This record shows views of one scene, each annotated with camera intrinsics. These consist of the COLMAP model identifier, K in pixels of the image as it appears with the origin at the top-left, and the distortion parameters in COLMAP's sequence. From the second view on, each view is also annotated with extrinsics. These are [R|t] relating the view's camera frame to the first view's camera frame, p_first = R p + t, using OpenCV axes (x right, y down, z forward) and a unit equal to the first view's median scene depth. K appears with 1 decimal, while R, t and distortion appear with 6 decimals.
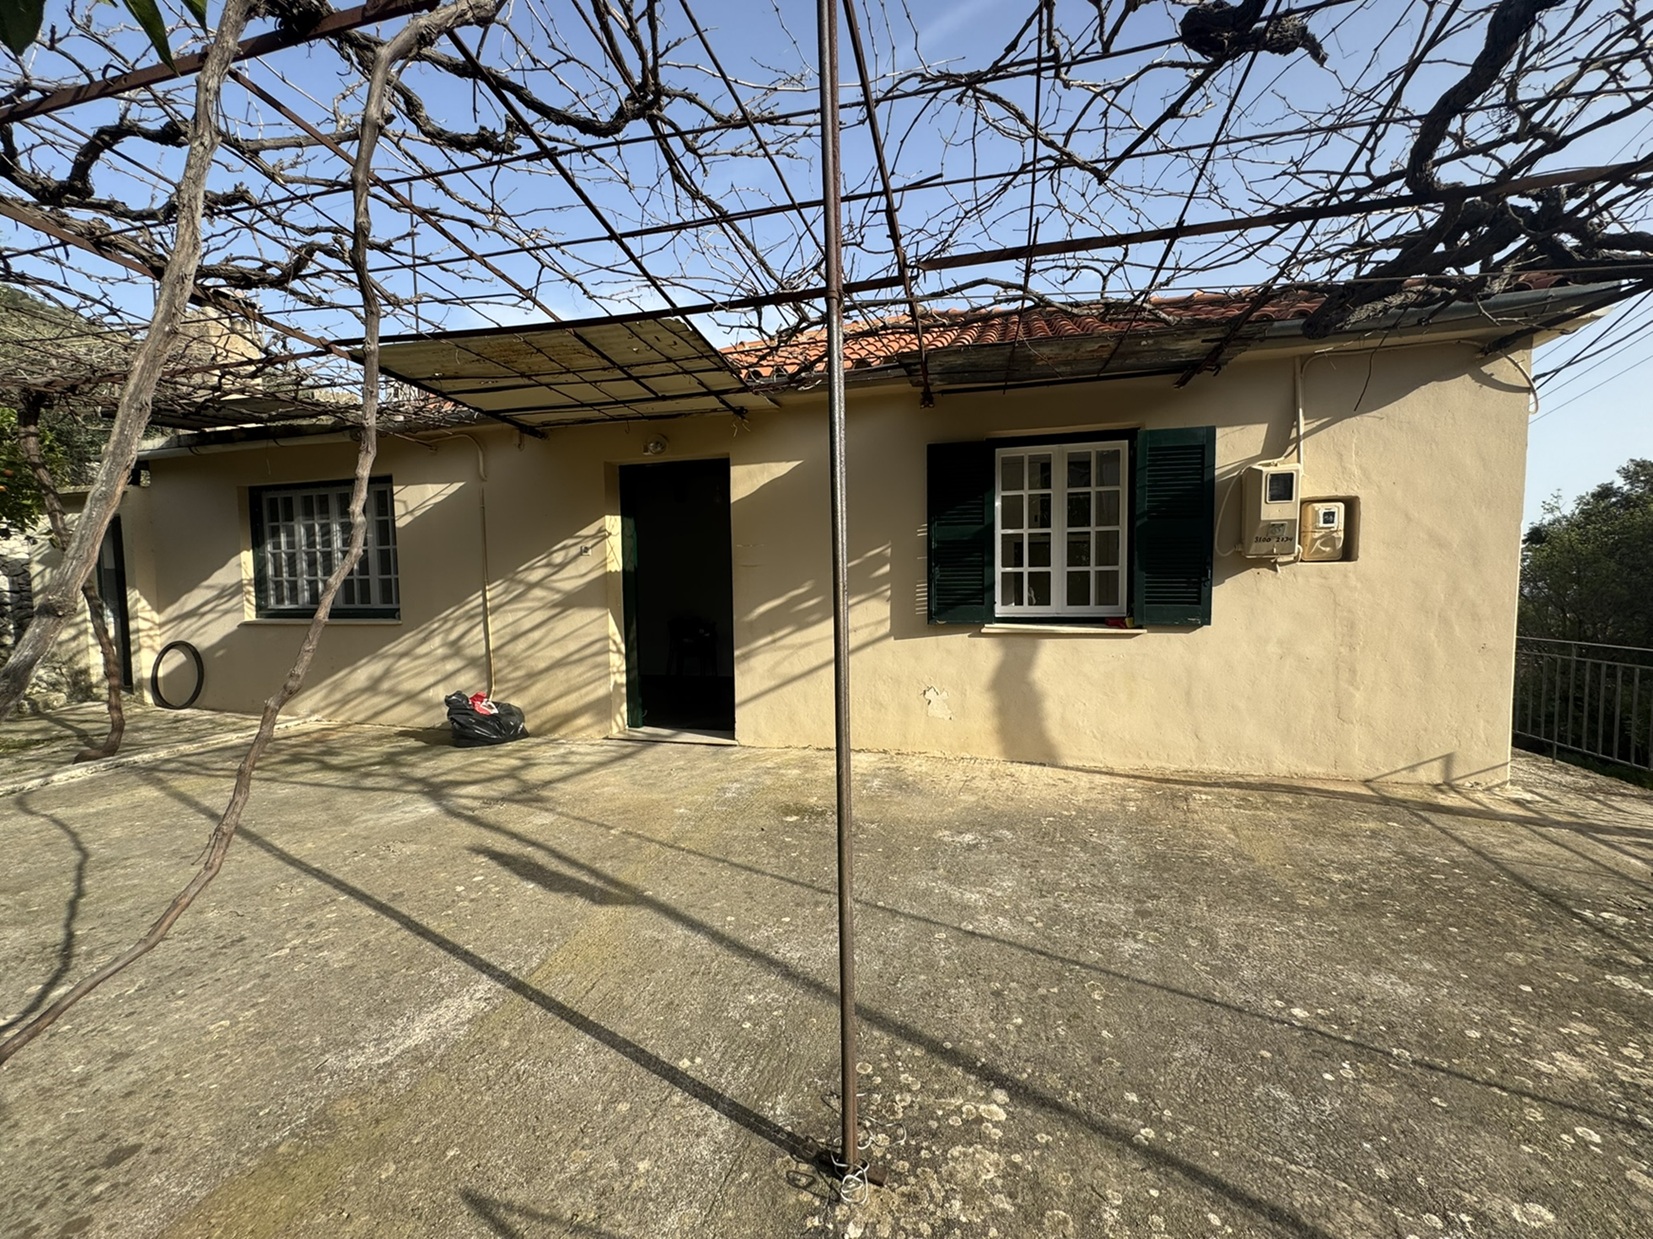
lens RADIAL K [[662.3, 0, 825.5], [0, 662.3, 622.7], [0, 0, 1]] dist [-0.001678, 0.000117]
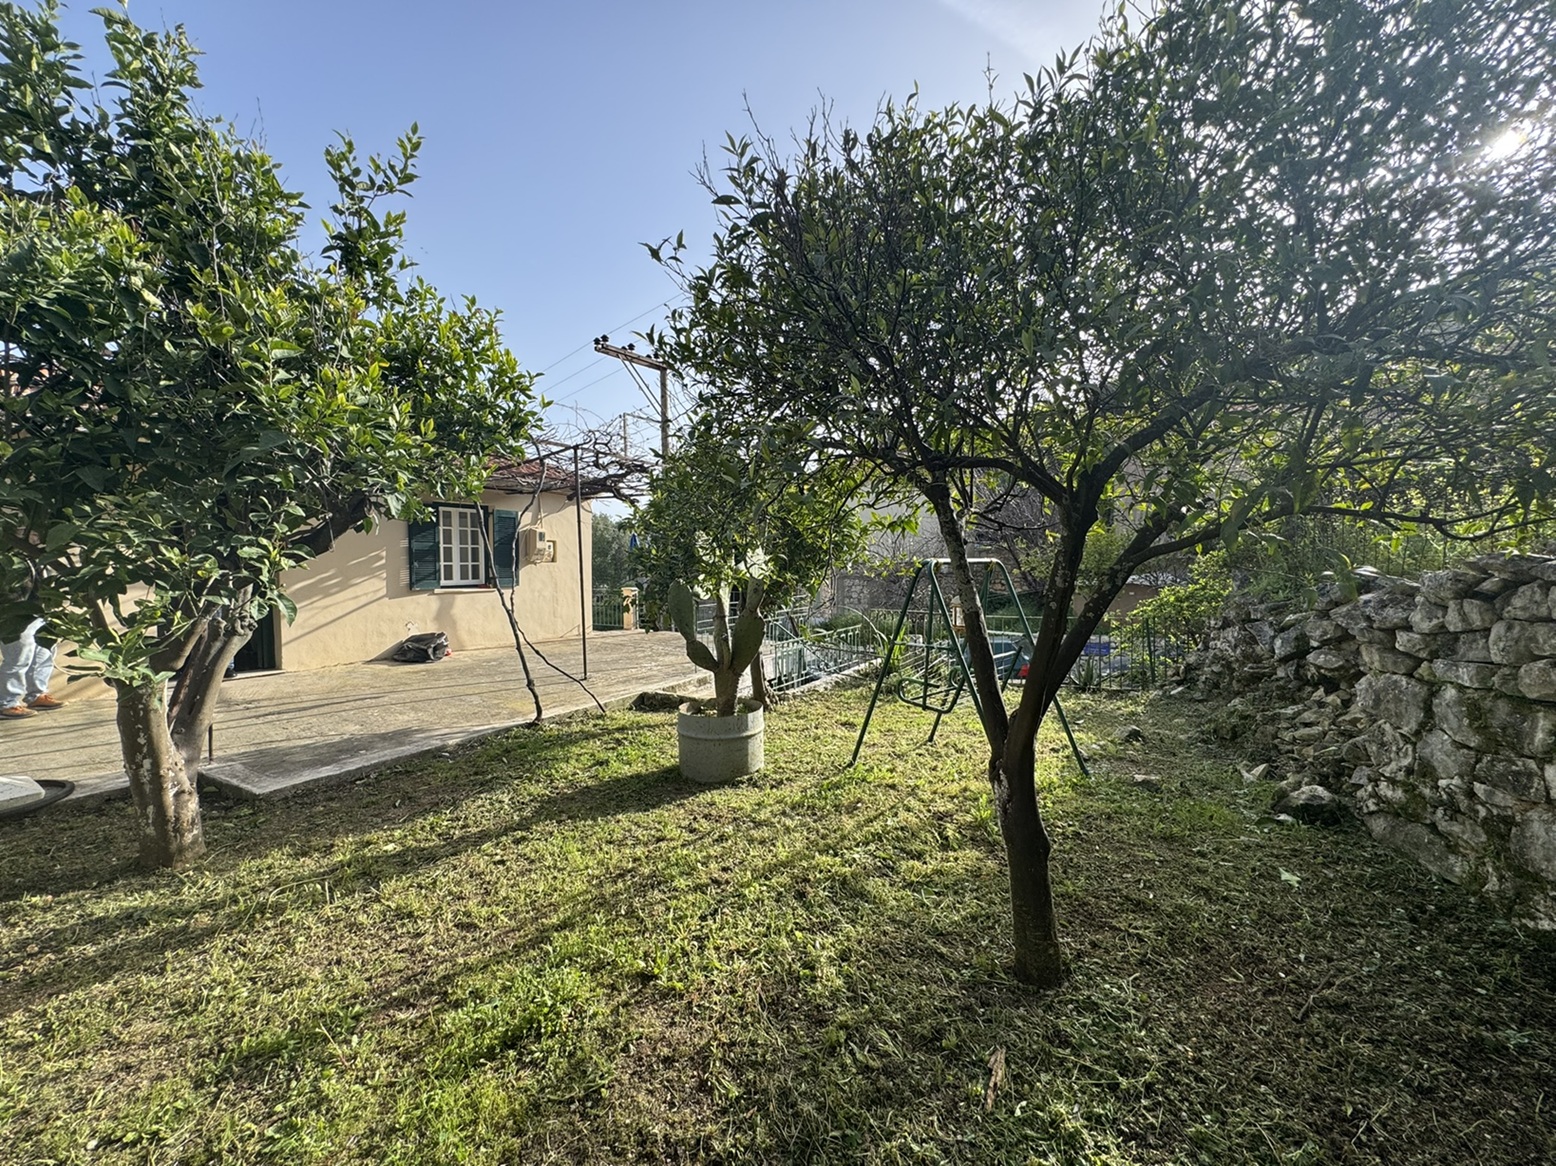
lens RADIAL K [[623.4, 0, 777.1], [0, 623.4, 586.0], [0, 0, 1]] dist [-0.001678, 0.000117]
pose [[0.281929, -0.027375, 0.959045, -1.317311], [0.050277, 0.998641, 0.013725, 0.019475], [-0.958117, 0.044348, 0.282922, -0.598676]]
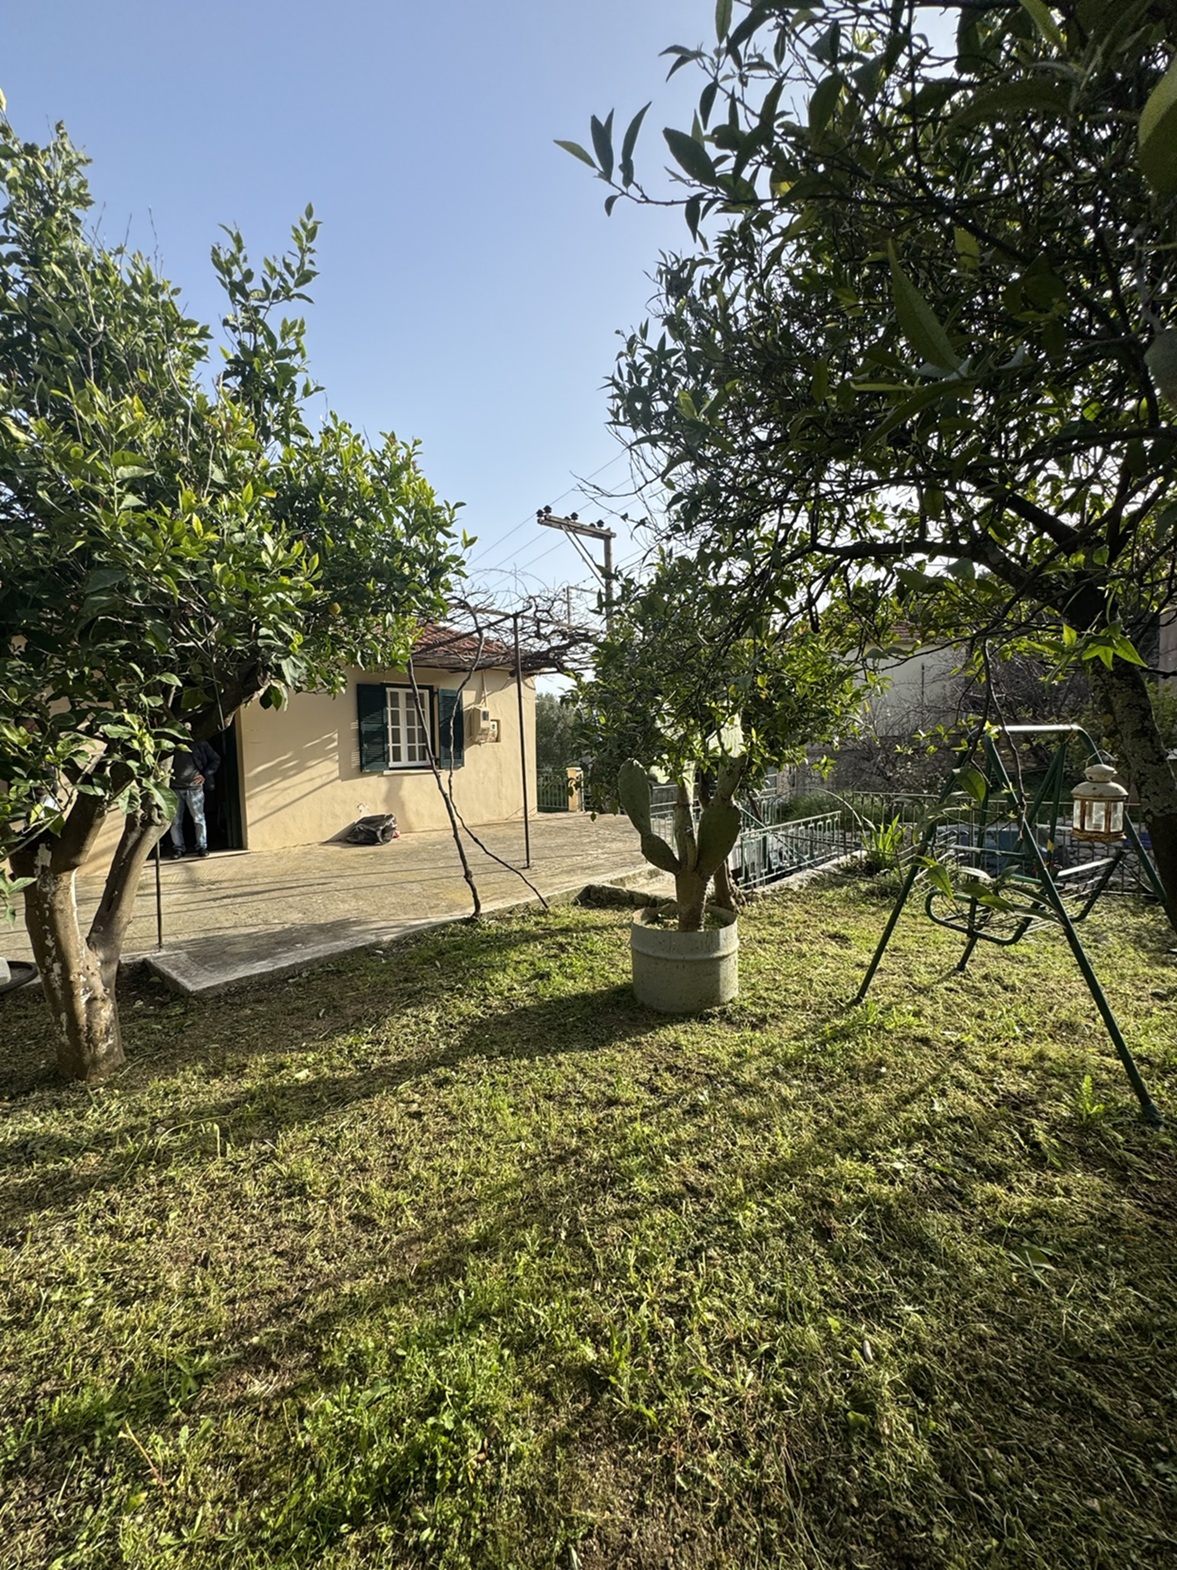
lens RADIAL K [[629.0, 0, 588.5], [0, 629.0, 785.0], [0, 0, 1]] dist [-0.001678, 0.000117]
pose [[0.476705, -0.058806, 0.877094, -1.169051], [0.059713, 0.997622, 0.034433, 0.016906], [-0.877033, 0.035959, 0.479082, -0.518426]]
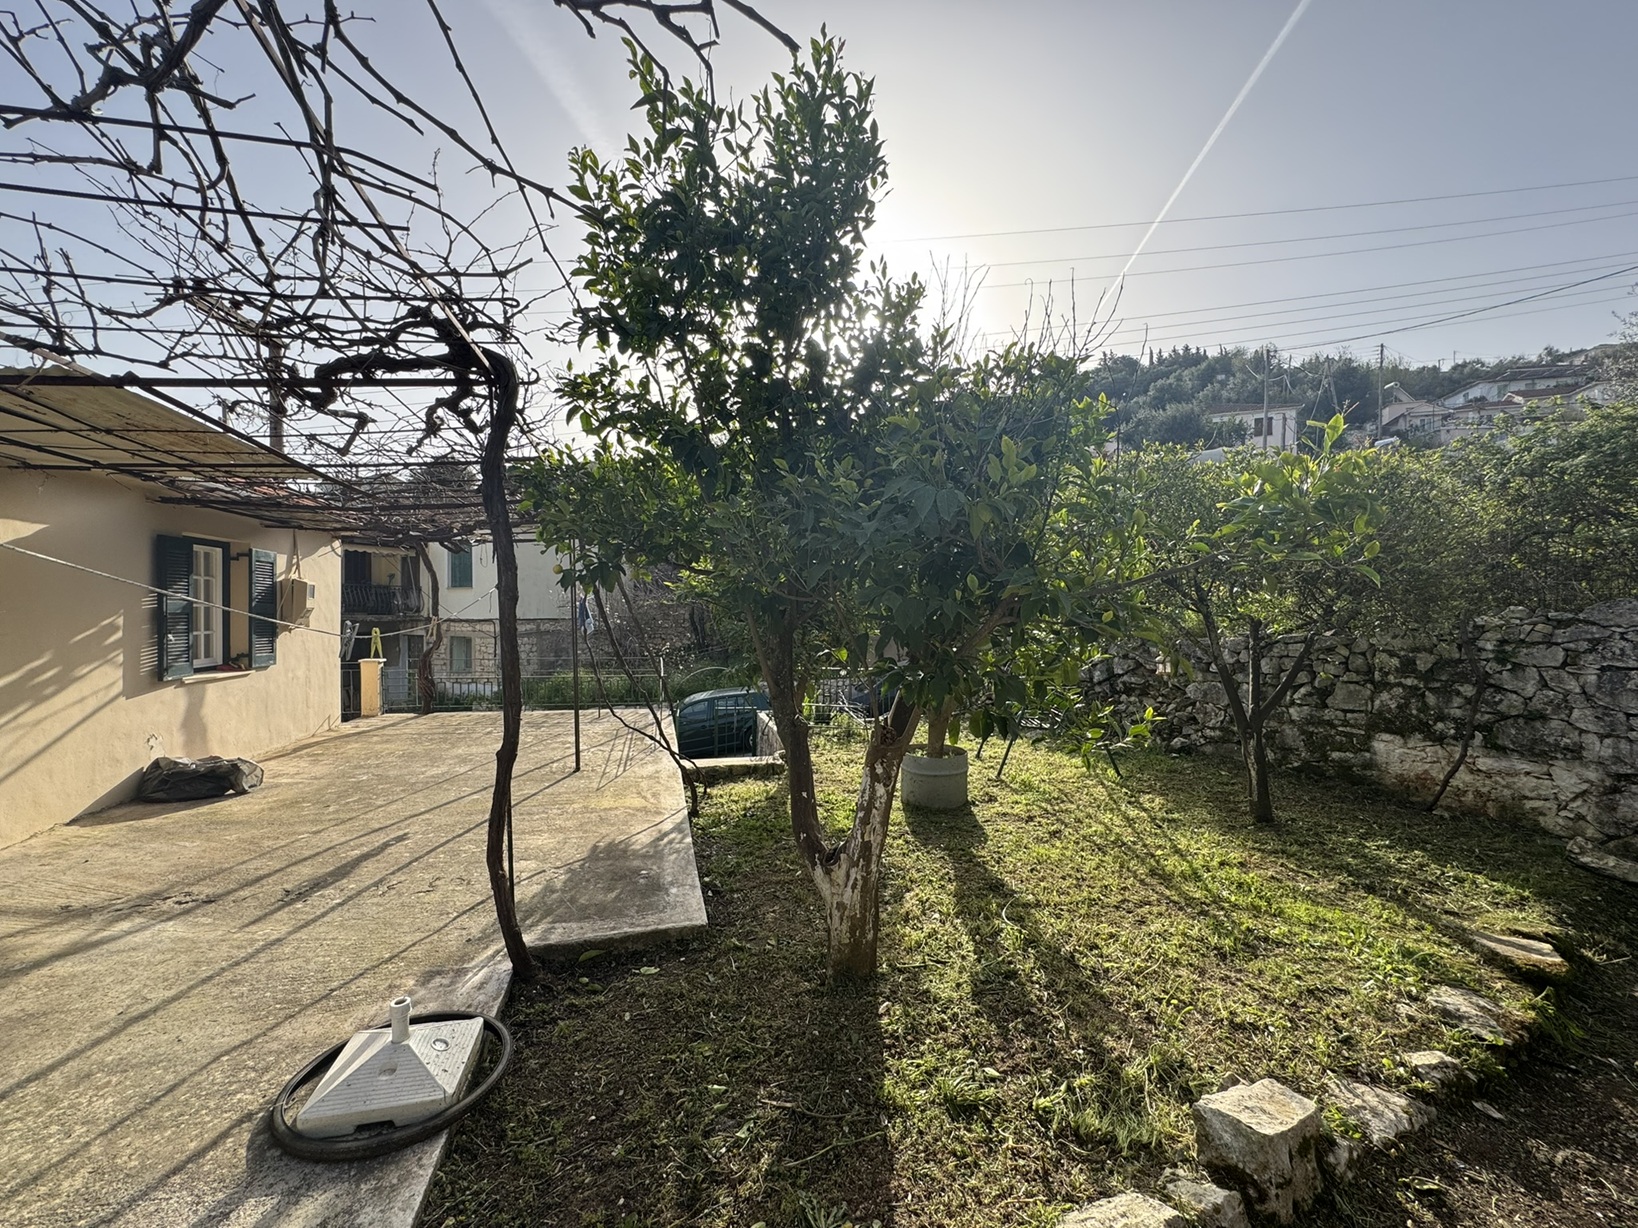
lens RADIAL K [[656.3, 0, 818.0], [0, 656.3, 617.2], [0, 0, 1]] dist [-0.001678, 0.000117]
pose [[-0.483651, 0.002516, 0.875257, -1.436503], [0.048912, 0.998511, 0.024157, -0.083072], [-0.873893, 0.054494, -0.483054, 0.508790]]
